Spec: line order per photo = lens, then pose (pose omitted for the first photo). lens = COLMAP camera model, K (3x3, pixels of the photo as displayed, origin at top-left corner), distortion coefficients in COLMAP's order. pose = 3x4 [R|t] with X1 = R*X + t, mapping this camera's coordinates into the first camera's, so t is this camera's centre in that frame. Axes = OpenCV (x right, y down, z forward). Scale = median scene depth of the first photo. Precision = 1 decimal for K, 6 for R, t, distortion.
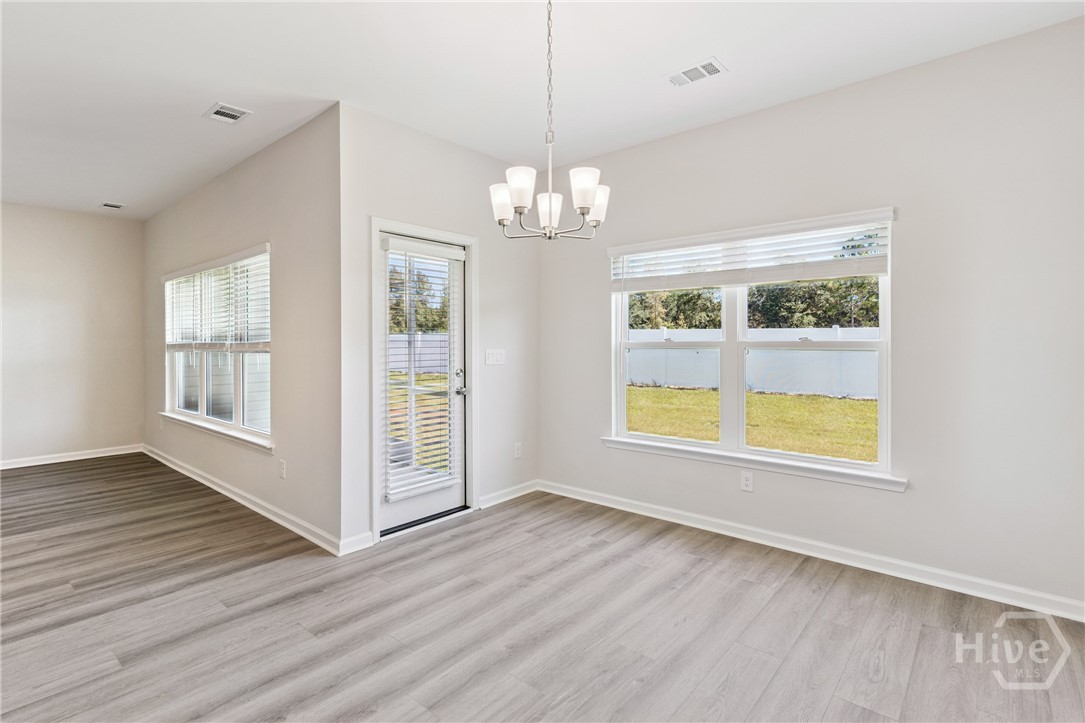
lens RADIAL K [[521.8, 0, 533.9], [0, 521.8, 354.1], [0, 0, 1]] dist [0.003755, 0.000579]
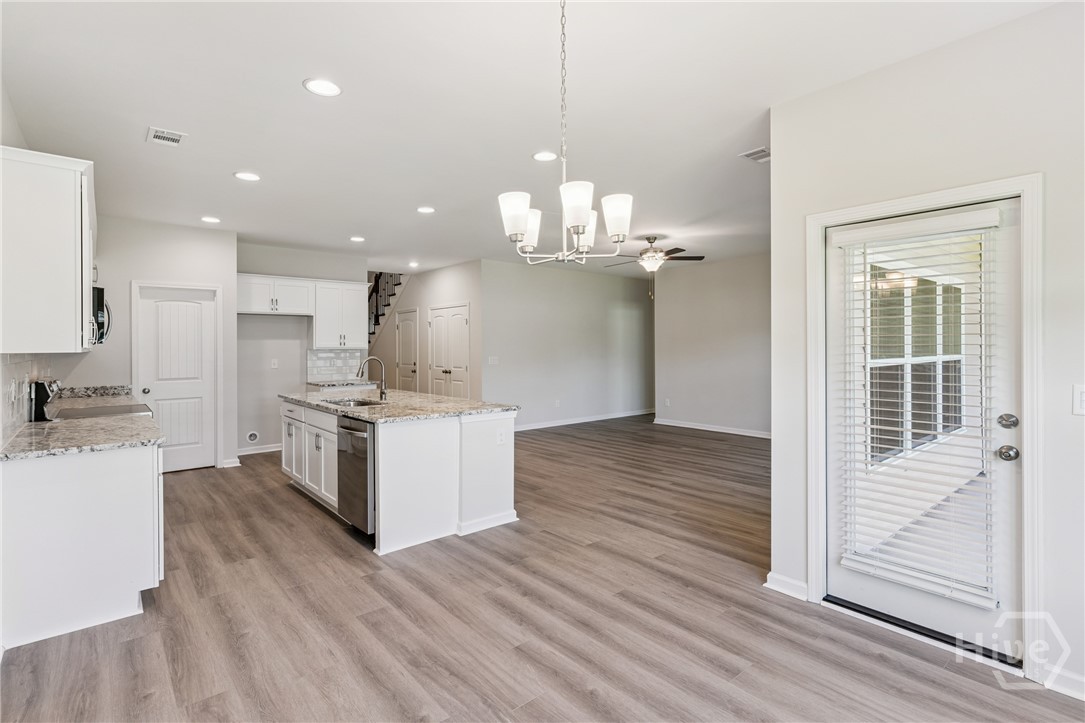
lens RADIAL K [[521.8, 0, 532.1], [0, 521.8, 350.4], [0, 0, 1]] dist [0.003755, 0.000579]
pose [[-0.162101, 0.011855, -0.986703, 0.722381], [-0.014579, 0.999790, 0.014407, -0.058397], [0.986667, 0.016721, -0.161894, 0.828757]]
